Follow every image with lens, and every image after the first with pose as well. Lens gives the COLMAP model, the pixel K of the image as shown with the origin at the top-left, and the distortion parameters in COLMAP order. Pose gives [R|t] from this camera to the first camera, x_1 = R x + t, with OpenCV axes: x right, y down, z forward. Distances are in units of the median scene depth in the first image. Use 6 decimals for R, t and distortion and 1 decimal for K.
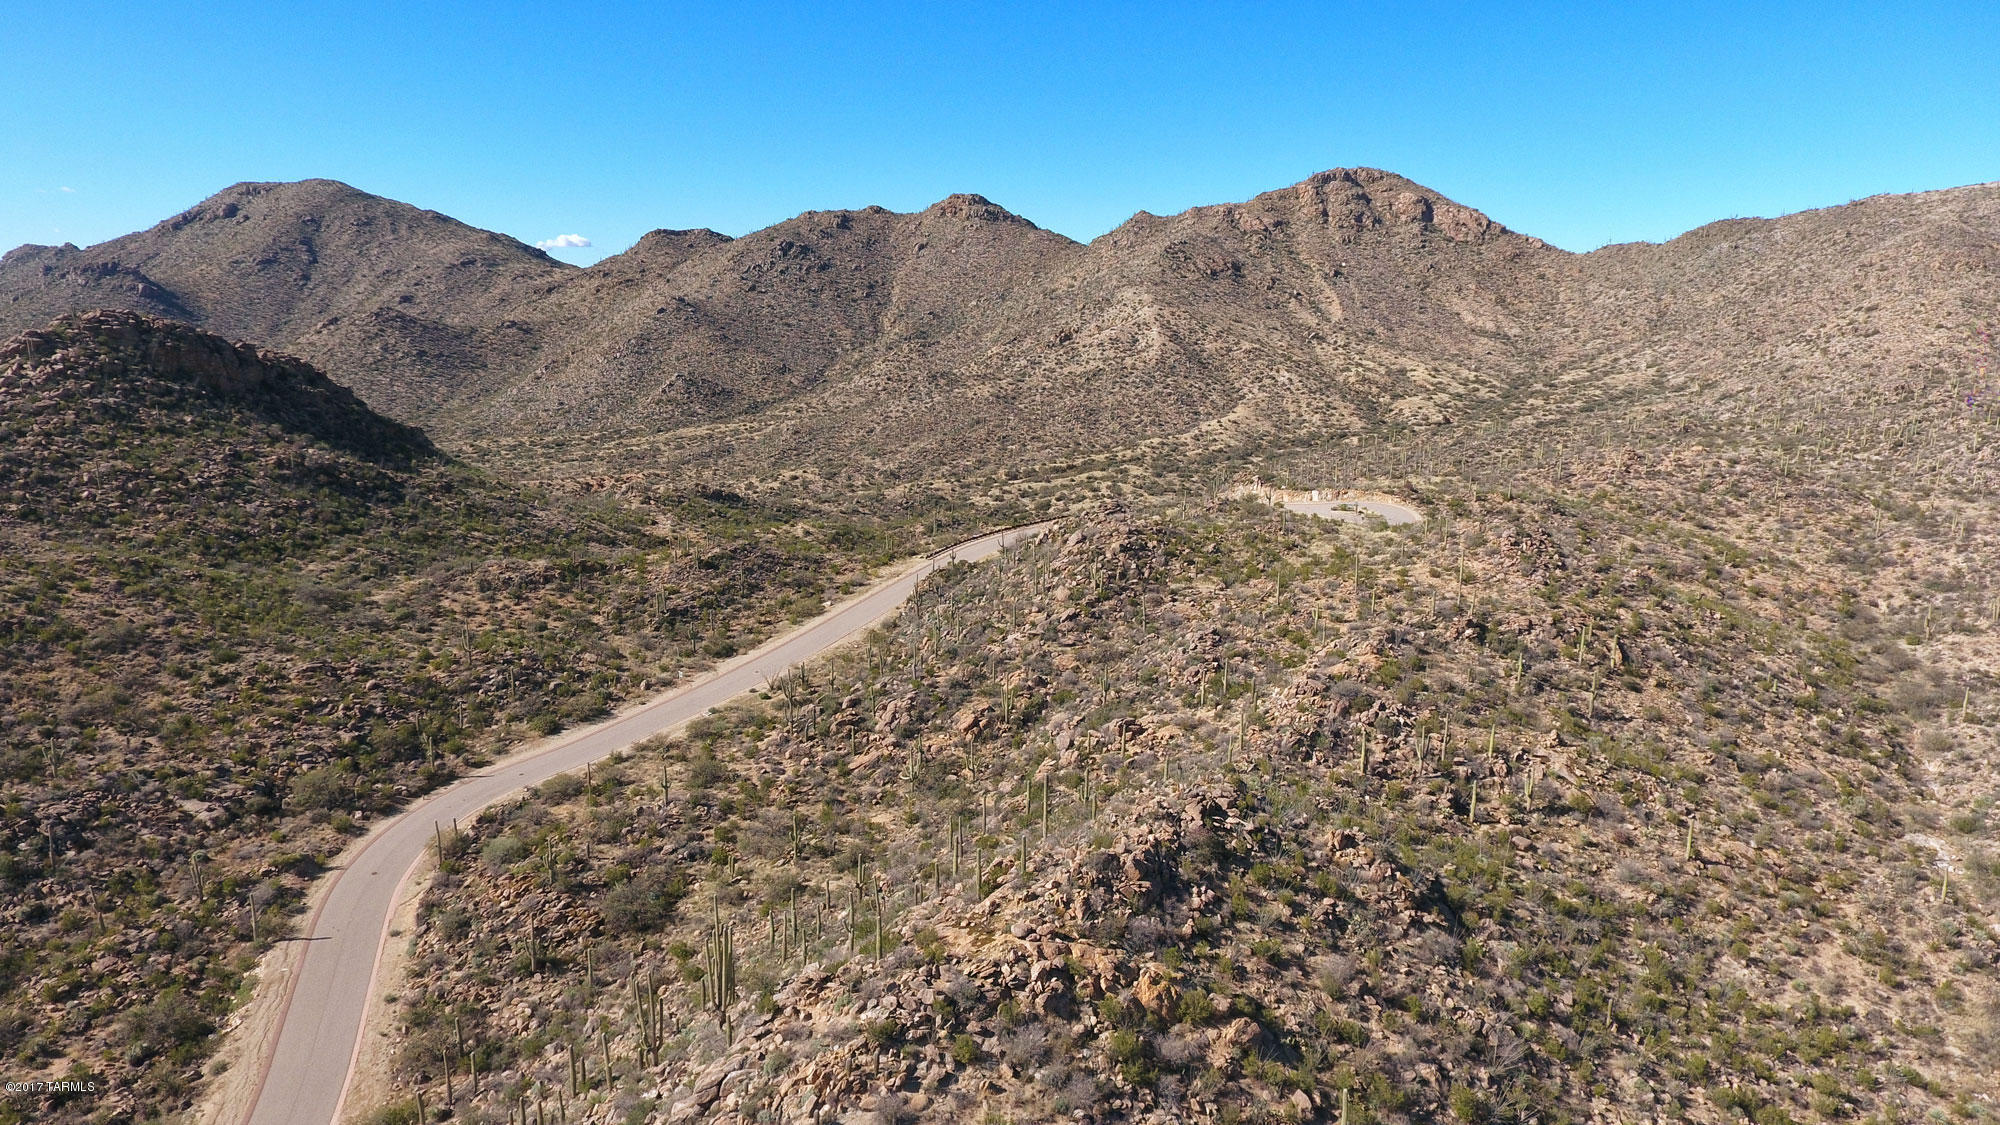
lens RADIAL K [[1171.1, 0, 971.7], [0, 1171.1, 524.3], [0, 0, 1]] dist [-0.006205, 0.002750]
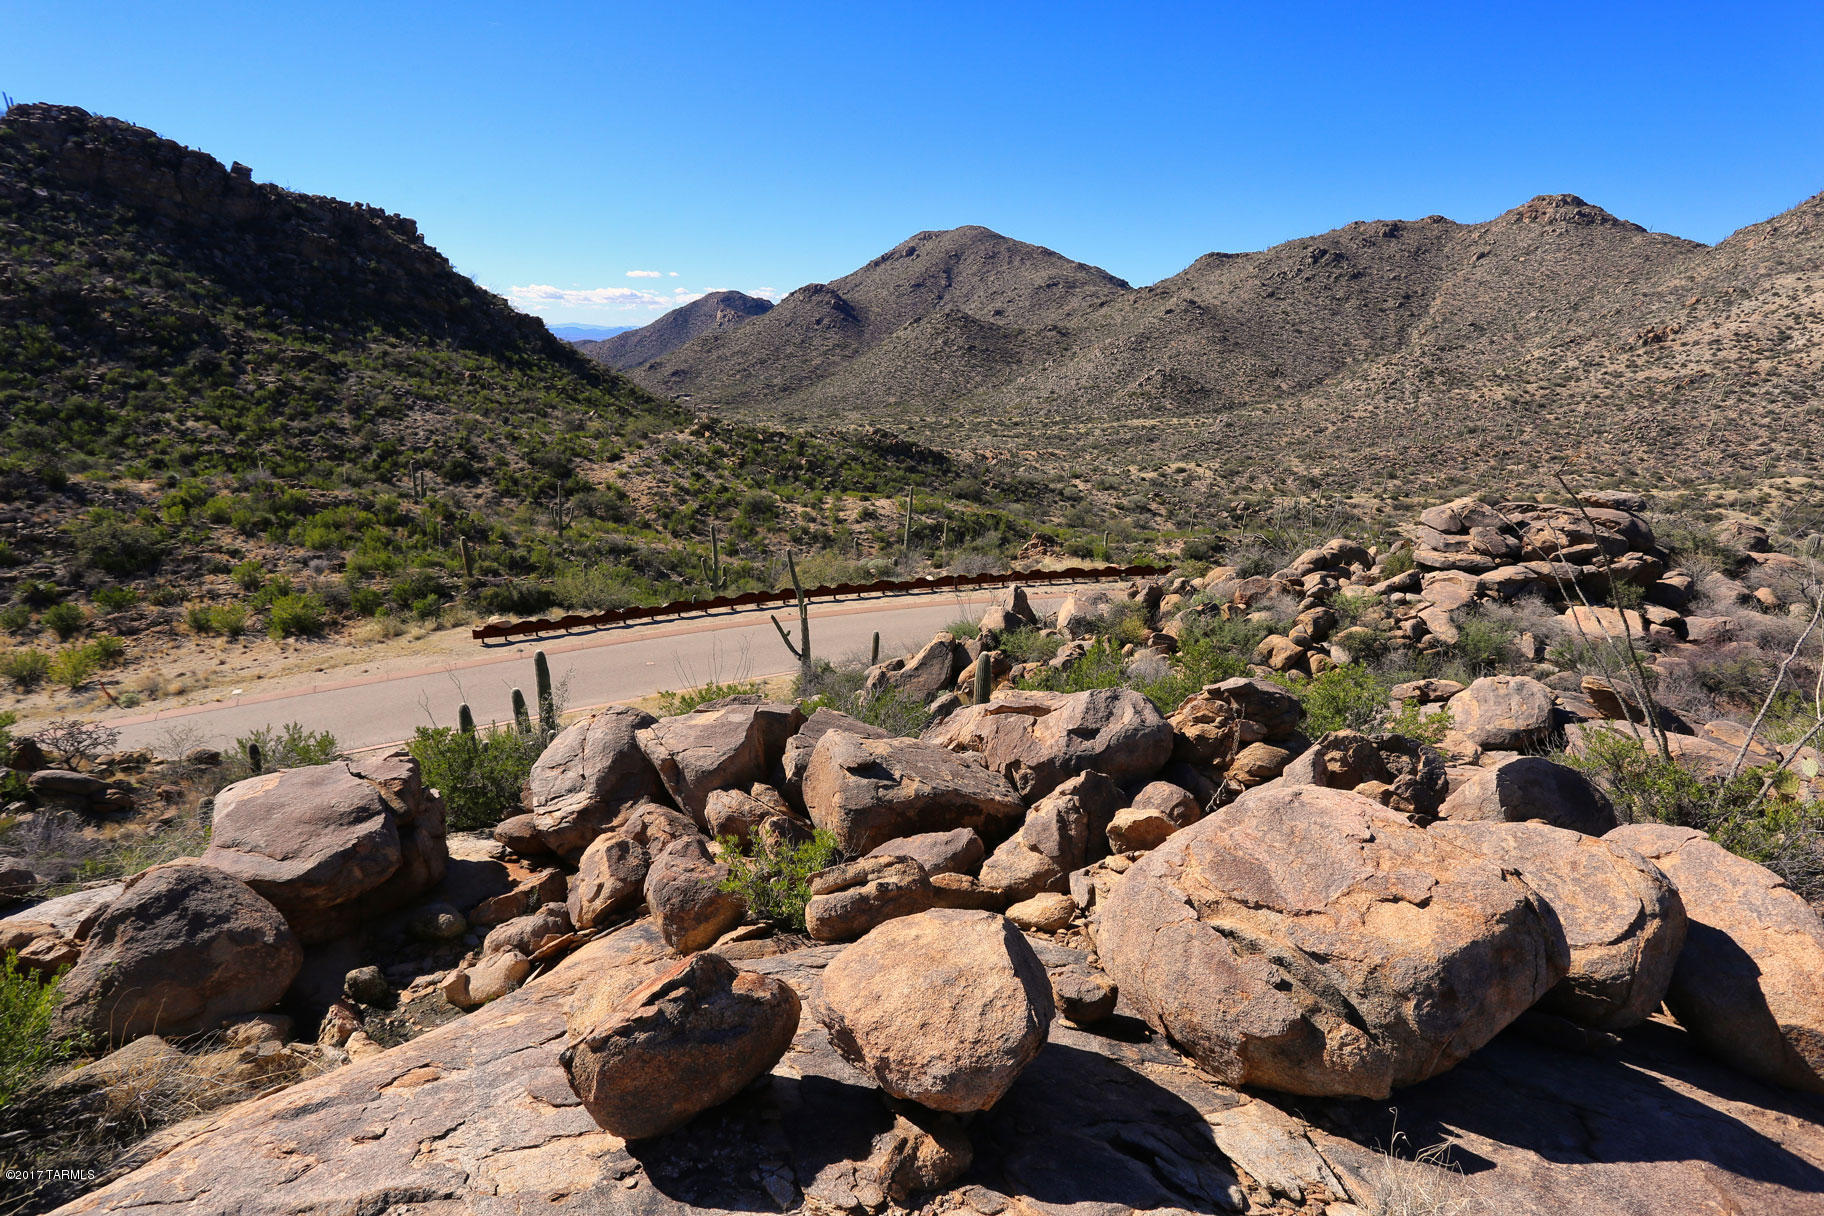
lens RADIAL K [[887.1, 0, 908.6], [0, 887.1, 607.6], [0, 0, 1]] dist [-0.070554, 0.029540]
pose [[0.803082, 0.194478, -0.563239, 0.034409], [-0.141006, 0.980417, 0.137473, -0.003047], [0.578945, -0.030982, 0.814778, 0.260958]]
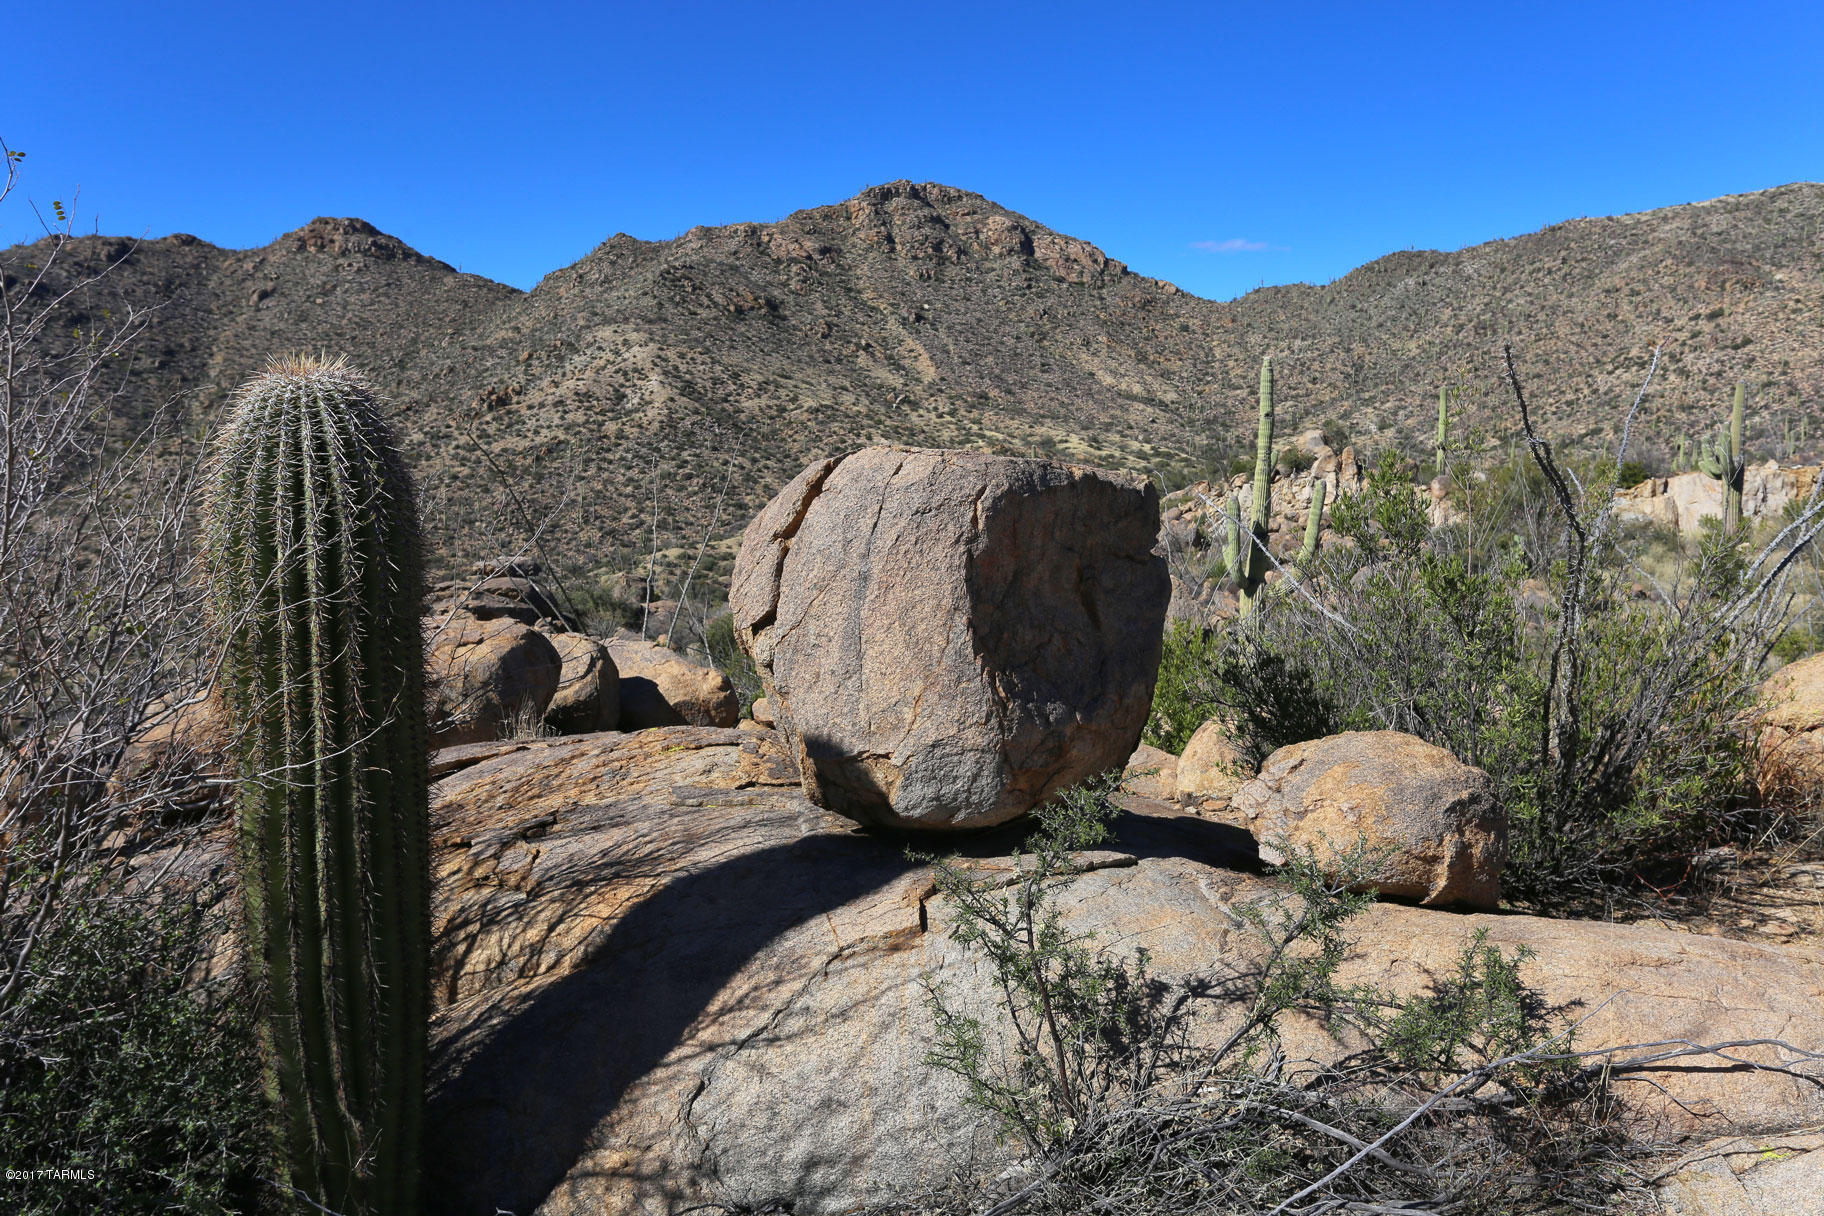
lens RADIAL K [[1414.8, 0, 908.2], [0, 1414.8, 602.9], [0, 0, 1]] dist [-0.043816, 0.085332]
pose [[0.943648, -0.052391, 0.326777, 0.034062], [0.077207, 0.994996, -0.063428, -0.001505], [-0.321819, 0.085083, 0.942971, 0.256376]]
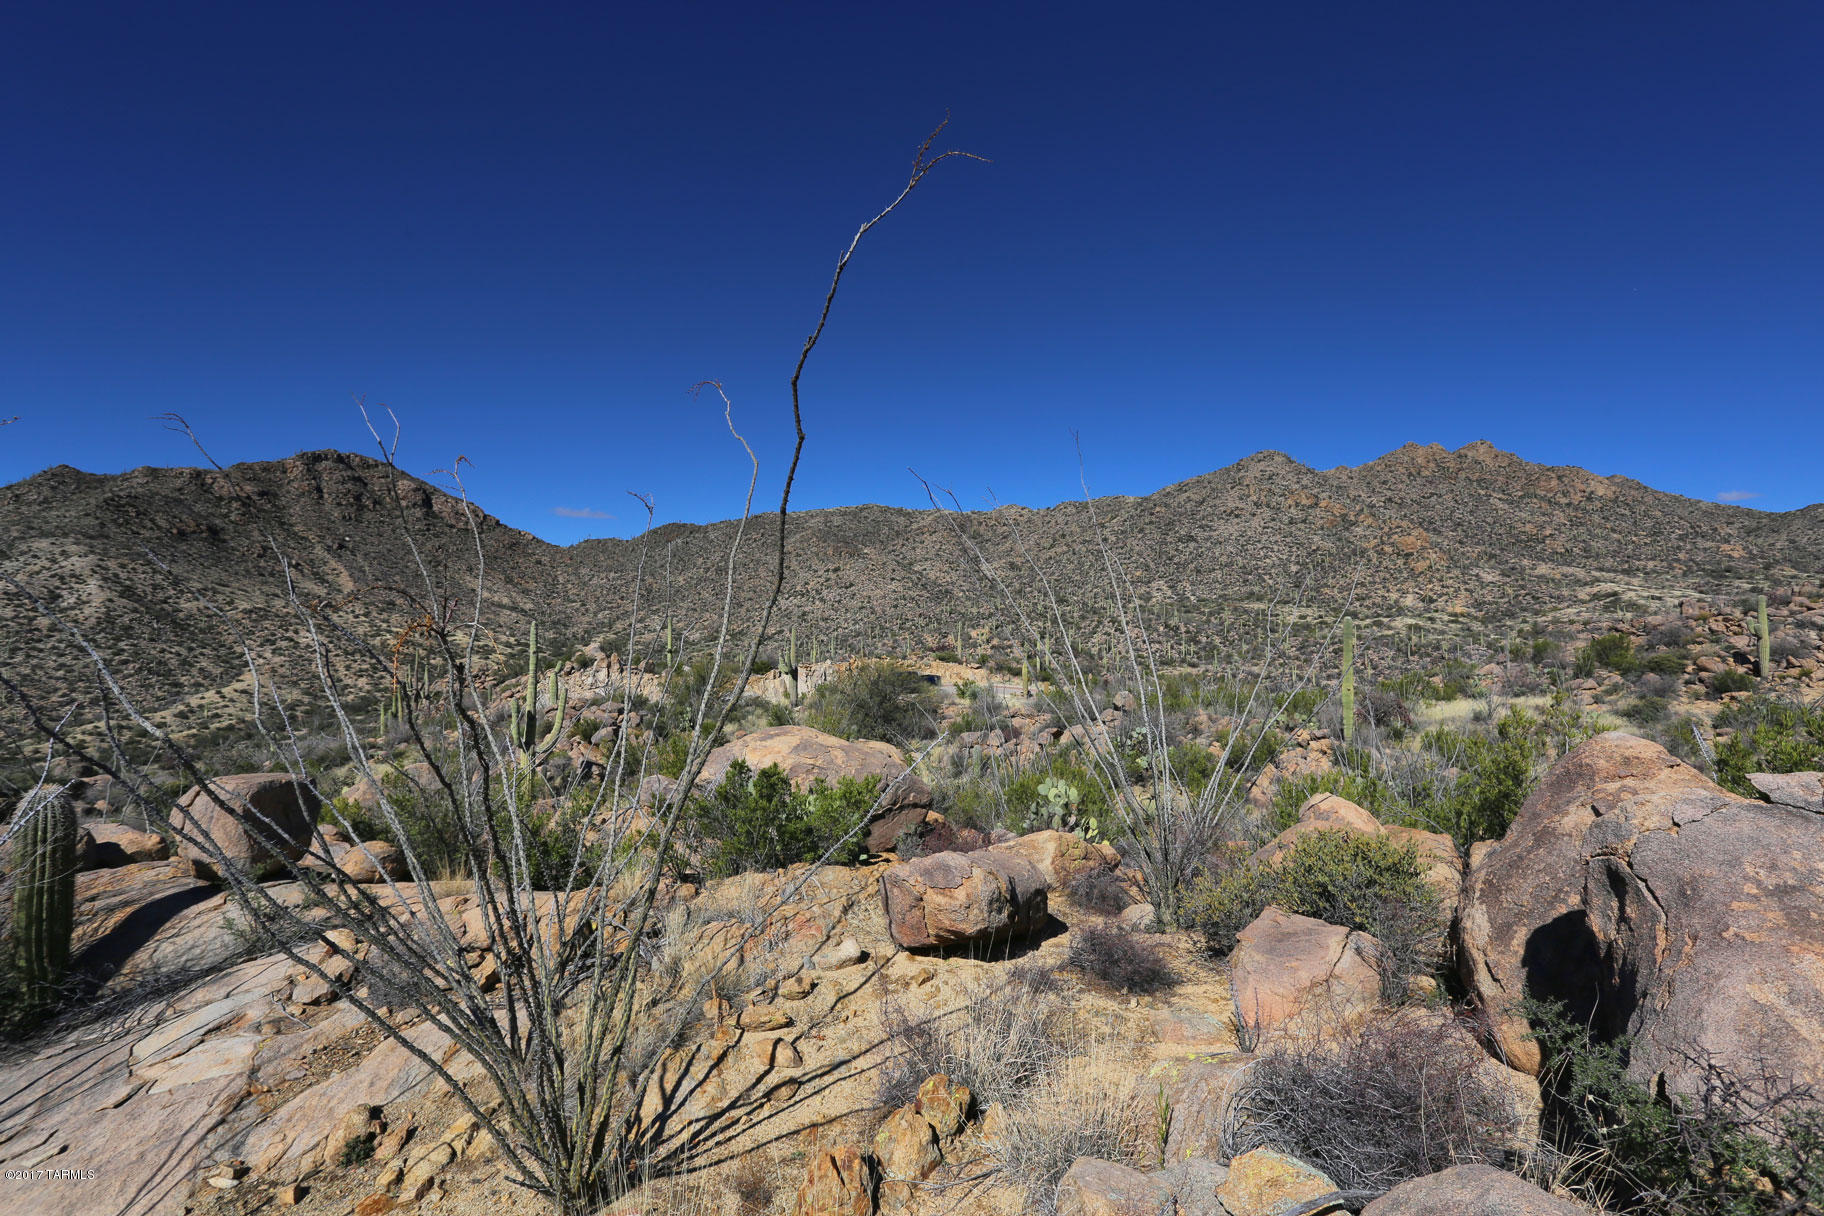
lens RADIAL K [[890.8, 0, 893.1], [0, 890.8, 606.5], [0, 0, 1]] dist [-0.056254, 0.028022]
pose [[0.615149, 0.014655, 0.788275, 0.032662], [0.154717, 0.978143, -0.138922, -0.001592], [-0.773081, 0.207417, 0.599436, 0.249910]]
